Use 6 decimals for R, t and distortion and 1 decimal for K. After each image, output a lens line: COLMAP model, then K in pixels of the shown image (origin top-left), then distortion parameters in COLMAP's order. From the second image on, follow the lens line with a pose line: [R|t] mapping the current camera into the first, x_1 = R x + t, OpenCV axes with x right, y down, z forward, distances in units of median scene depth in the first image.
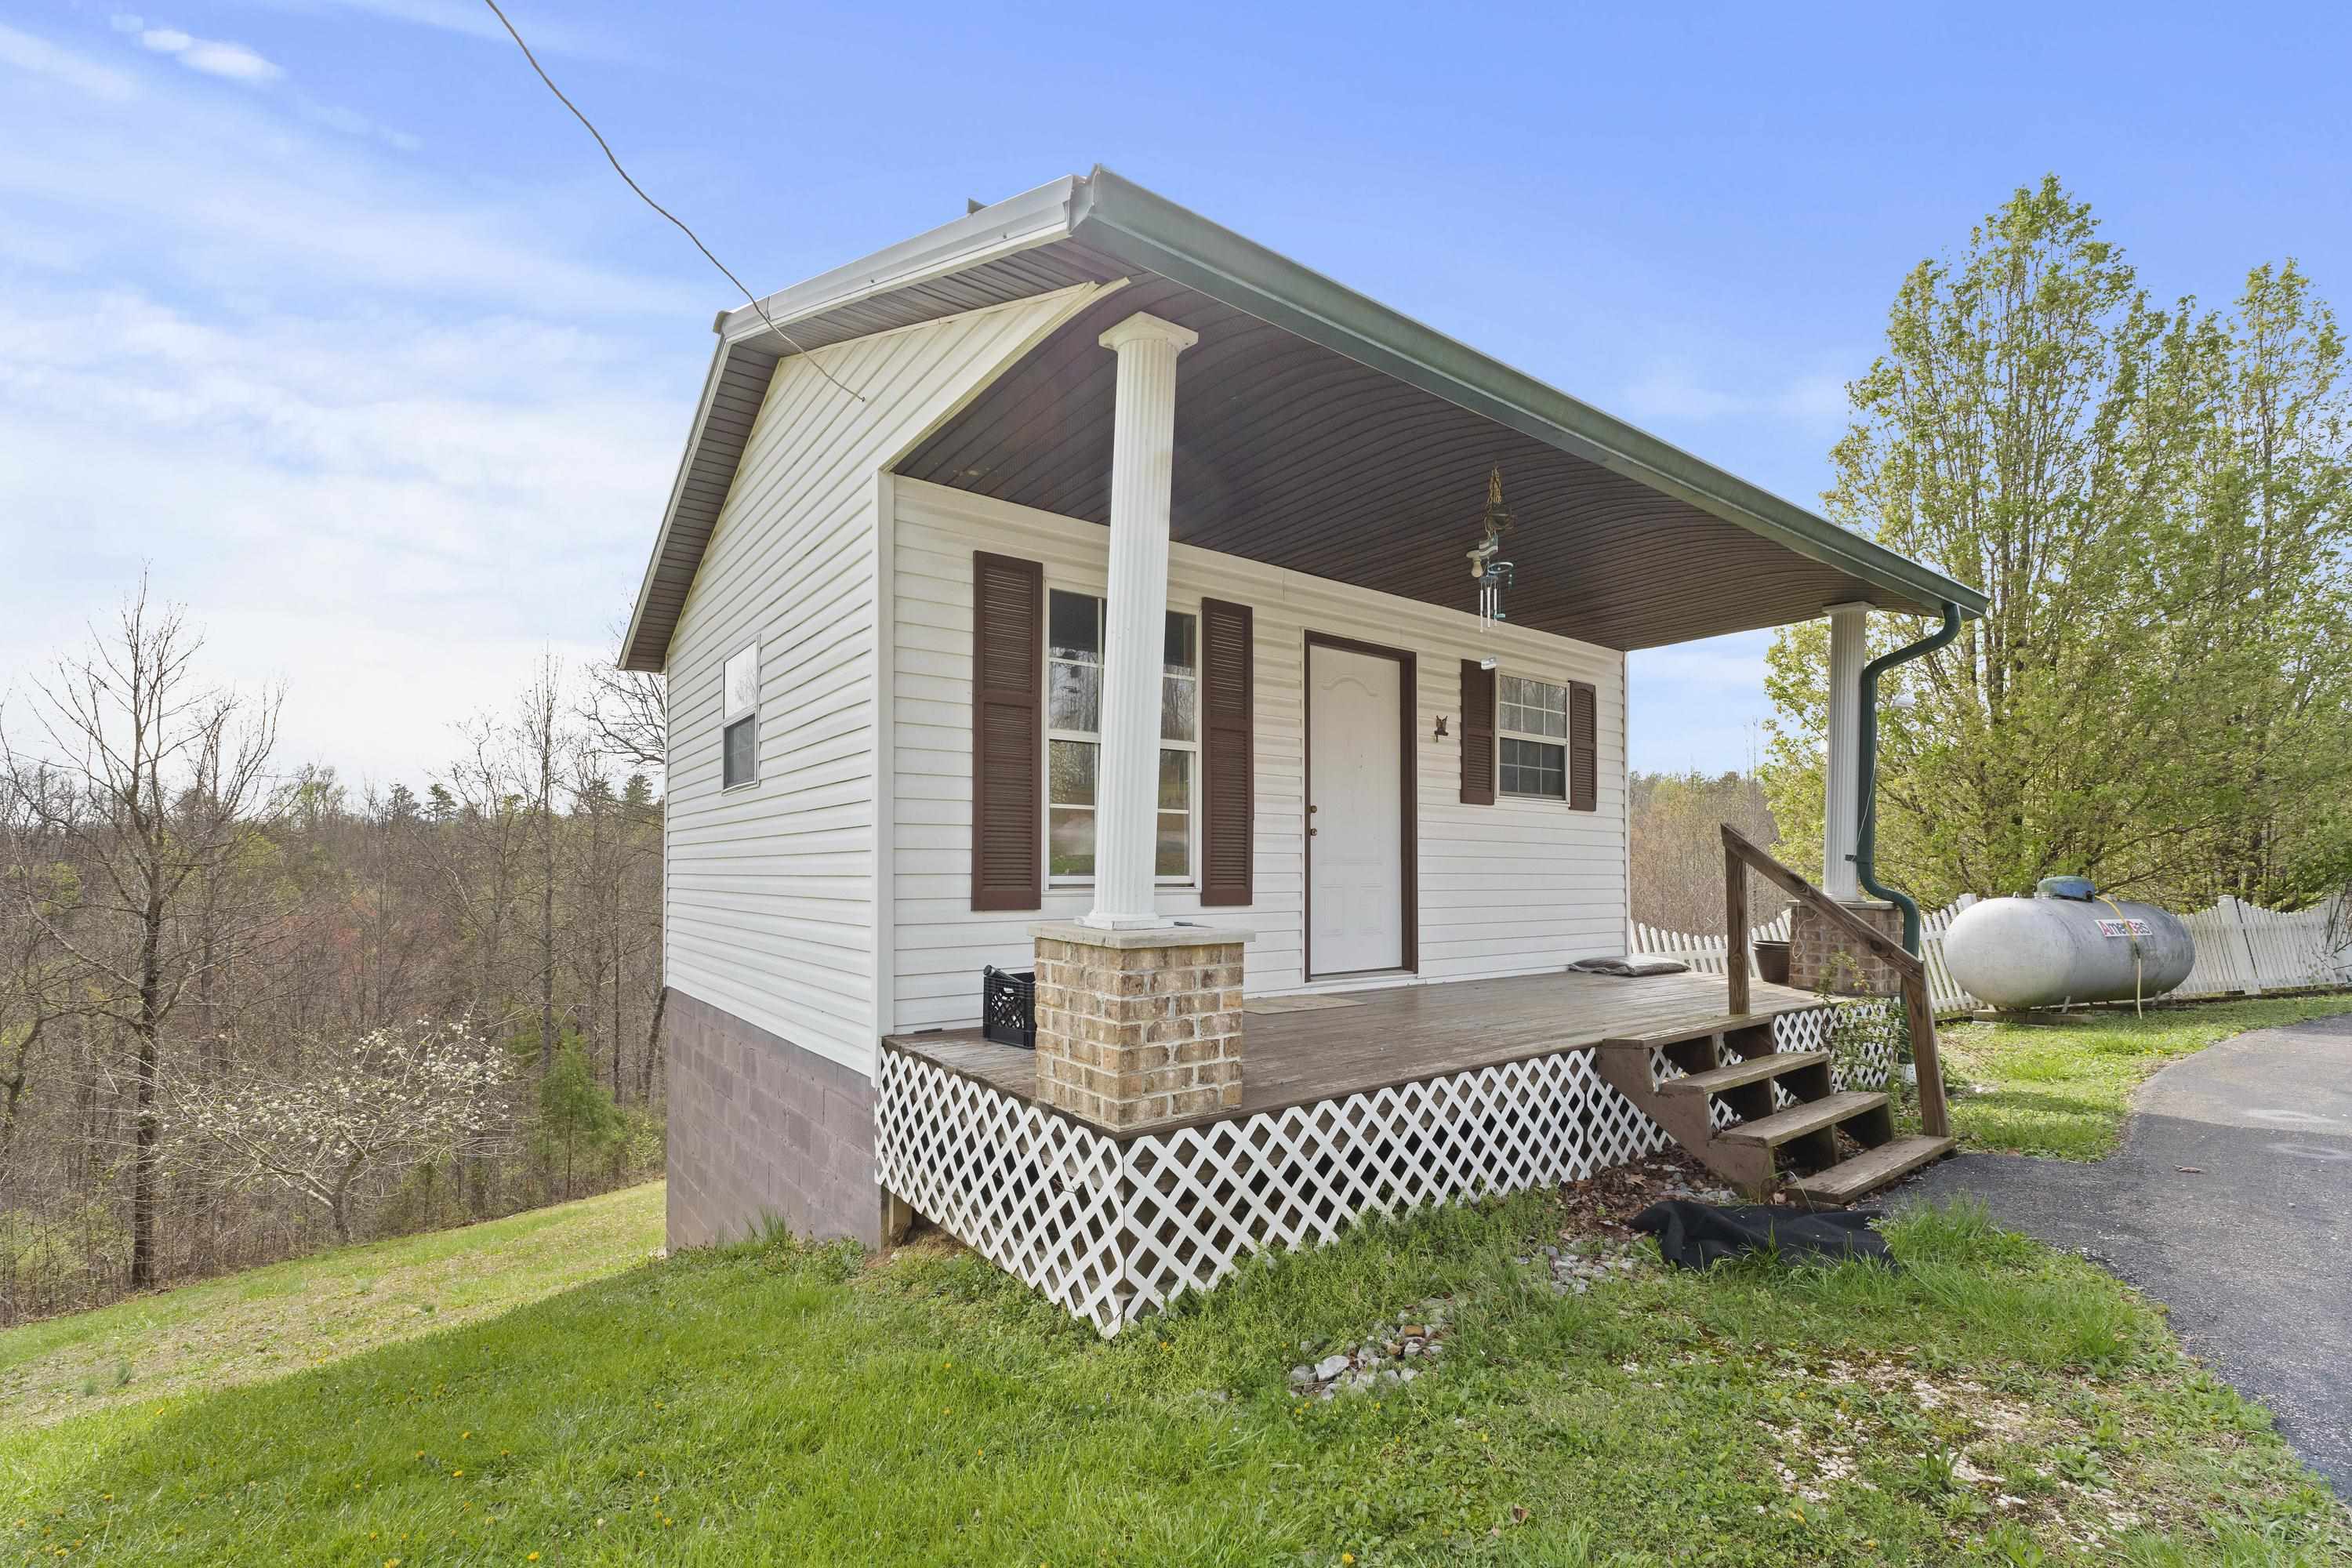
lens RADIAL K [[1000.5, 0, 1176.0], [0, 1000.5, 784.0], [0, 0, 1]] dist [0.001697, 0.000163]
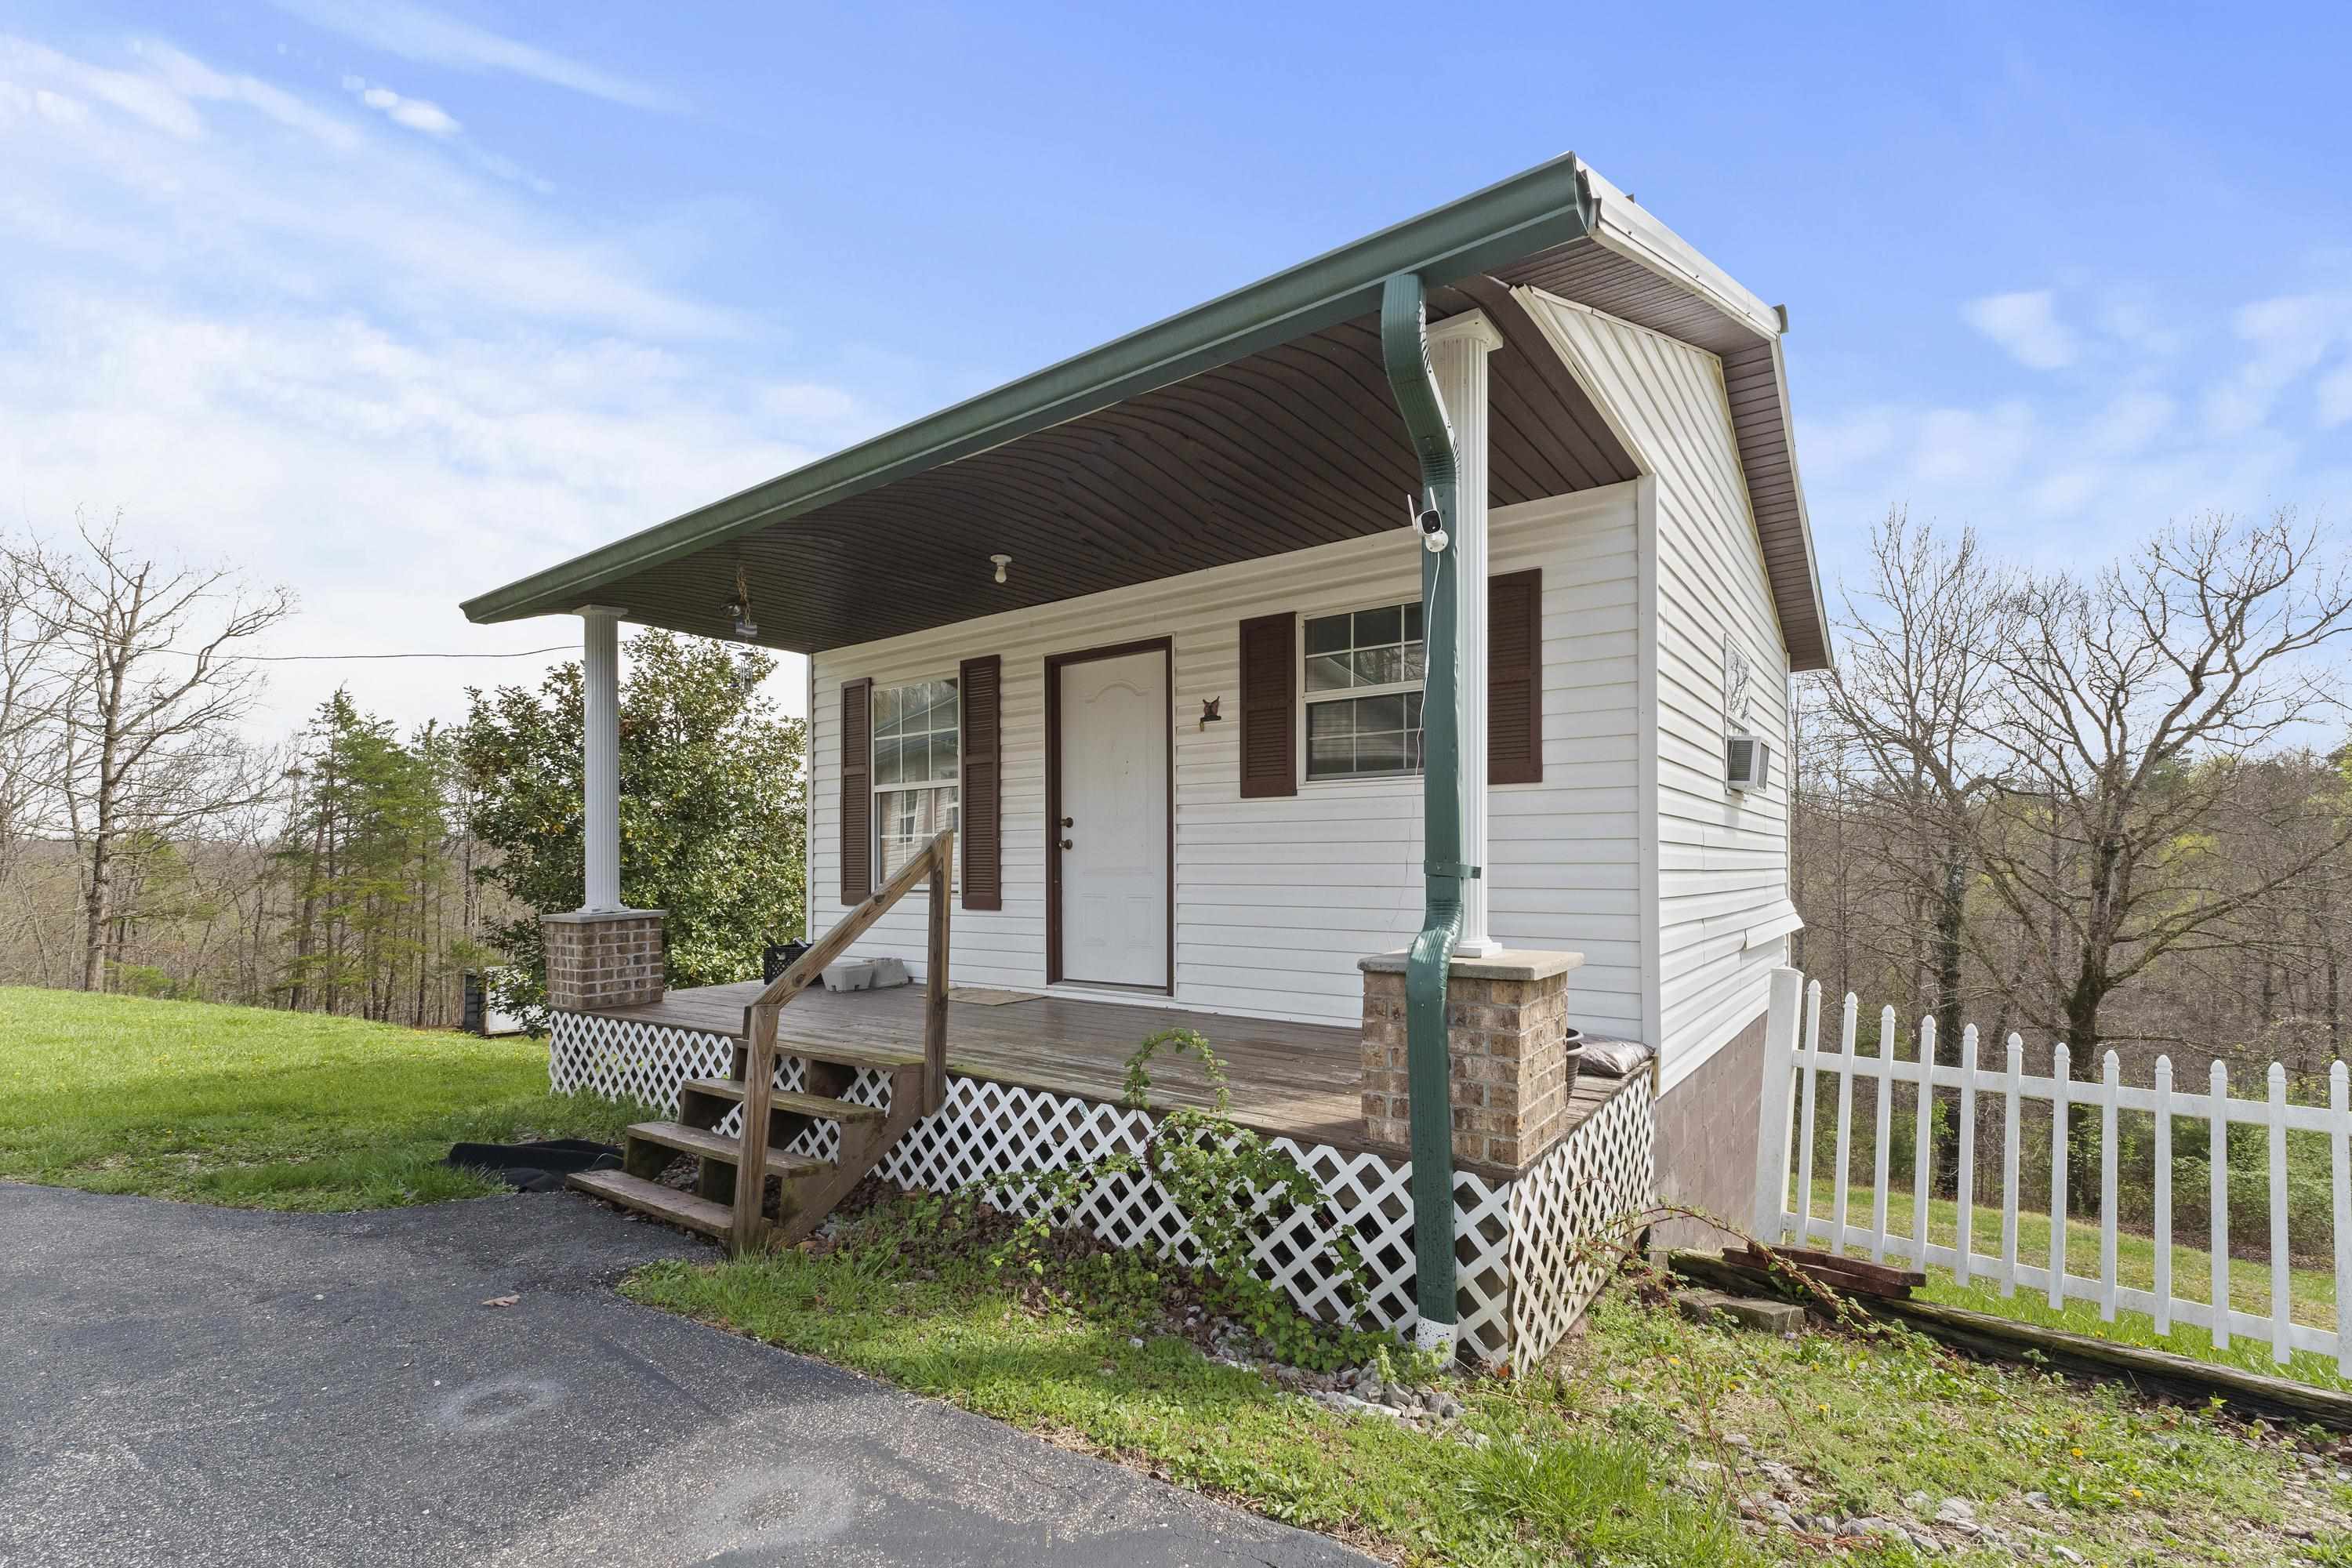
lens RADIAL K [[1024.5, 0, 1156.2], [0, 1024.5, 813.1], [0, 0, 1]] dist [0.008867, 0.000230]
pose [[0.280703, -0.049185, -0.958534, 1.178690], [0.090990, 0.995552, -0.024439, 0.048980], [0.955472, -0.080357, 0.283930, 0.770692]]
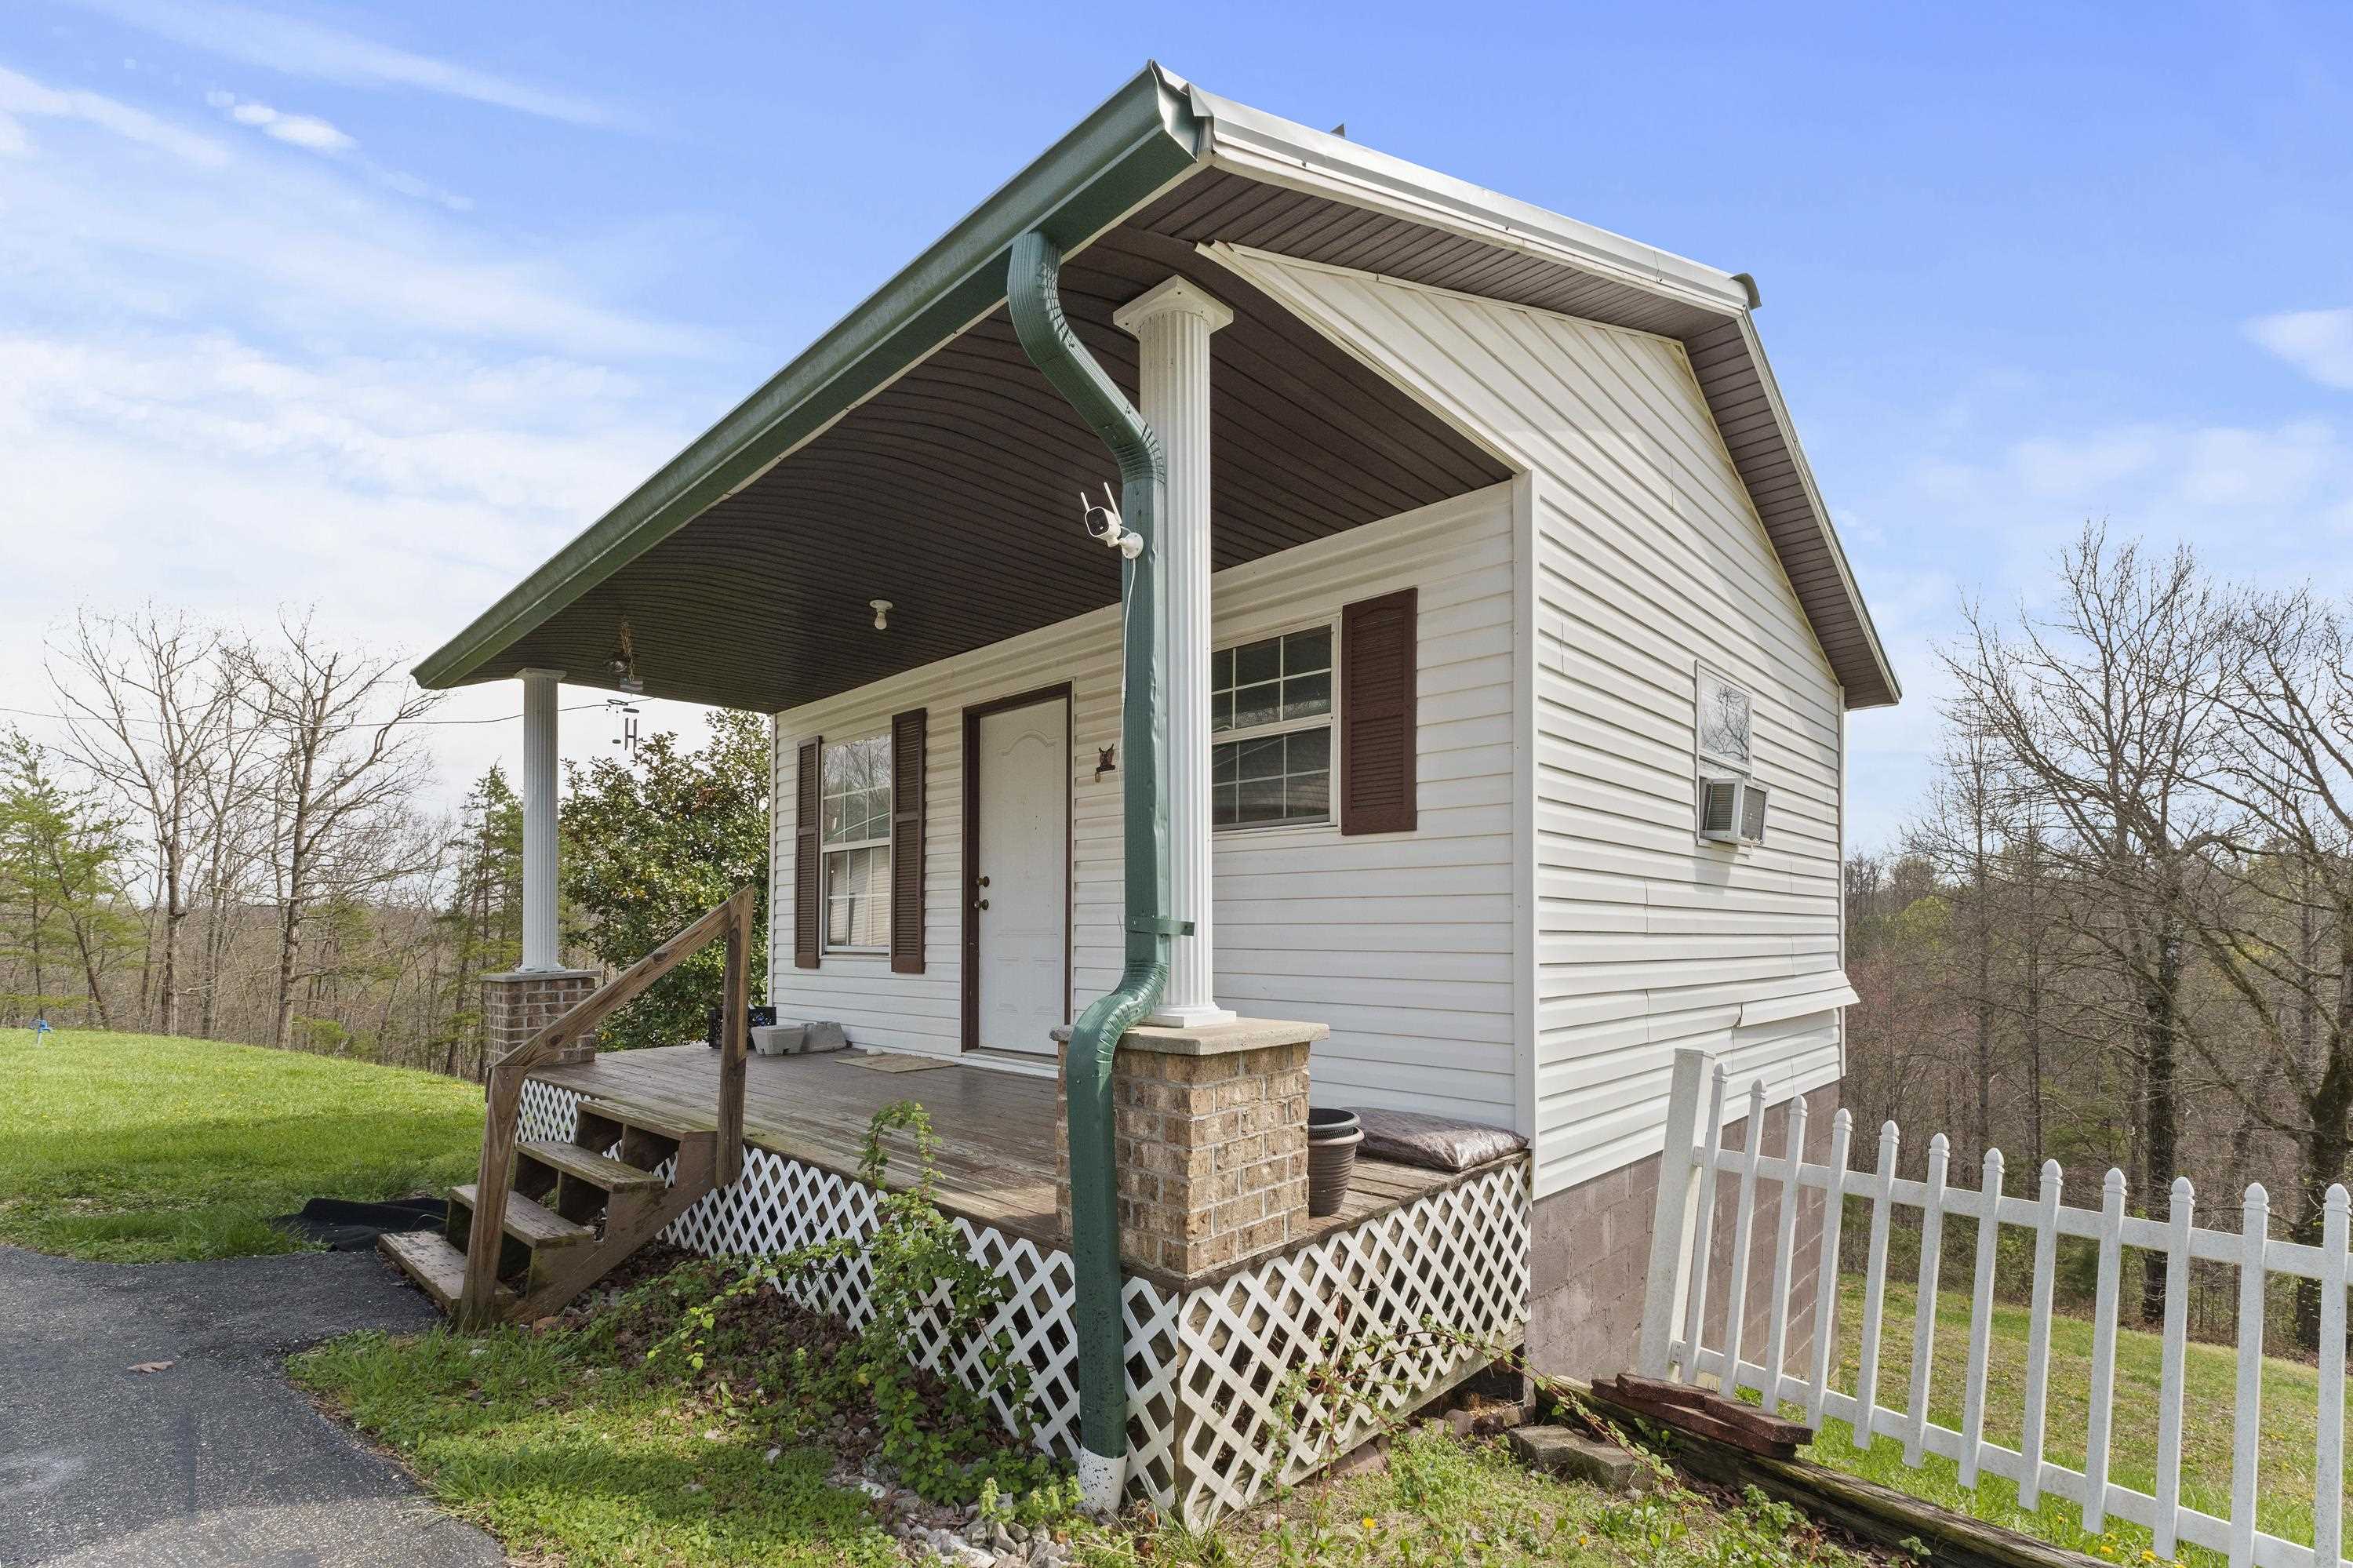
lens RADIAL K [[1041.2, 0, 1152.3], [0, 1041.2, 869.3], [0, 0, 1]] dist [0.010107, -0.000047]
pose [[0.151125, -0.060266, -0.986676, 1.172397], [0.089073, 0.994910, -0.047126, 0.075432], [0.984493, -0.080764, 0.155724, 0.987750]]
